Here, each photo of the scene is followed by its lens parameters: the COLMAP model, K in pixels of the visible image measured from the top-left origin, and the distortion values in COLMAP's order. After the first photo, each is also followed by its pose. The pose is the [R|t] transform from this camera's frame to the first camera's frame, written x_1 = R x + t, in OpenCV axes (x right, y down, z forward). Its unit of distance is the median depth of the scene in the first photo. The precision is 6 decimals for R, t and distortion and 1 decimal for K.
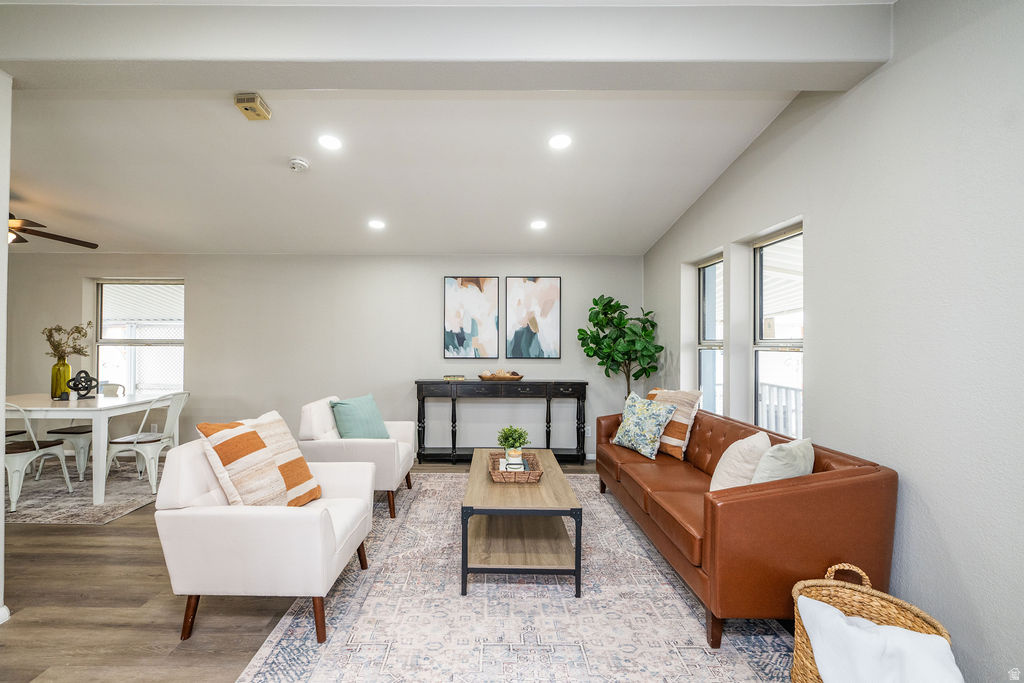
lens RADIAL K [[422.6, 0, 478.6], [0, 422.6, 338.2], [0, 0, 1]] dist [0.000563, 0.000566]
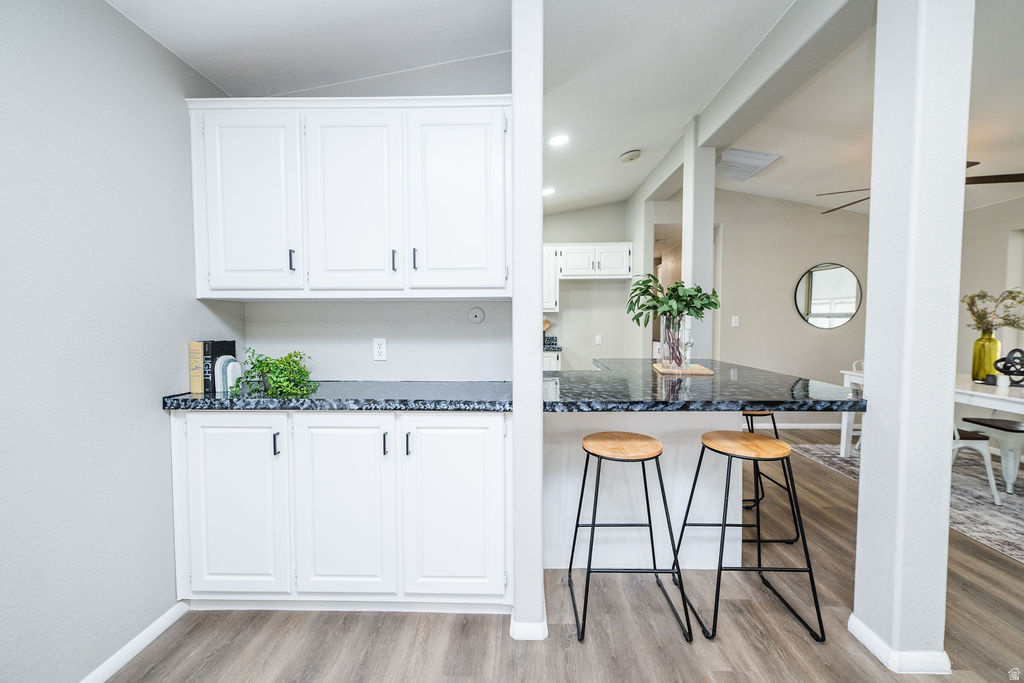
lens RADIAL K [[422.6, 0, 505.8], [0, 422.6, 339.4], [0, 0, 1]] dist [0.000563, 0.000566]
pose [[-0.020380, 0.044347, -0.998808, -0.171160], [0.009884, 0.998976, 0.044152, 0.017907], [0.999743, -0.008972, -0.020797, 0.110579]]
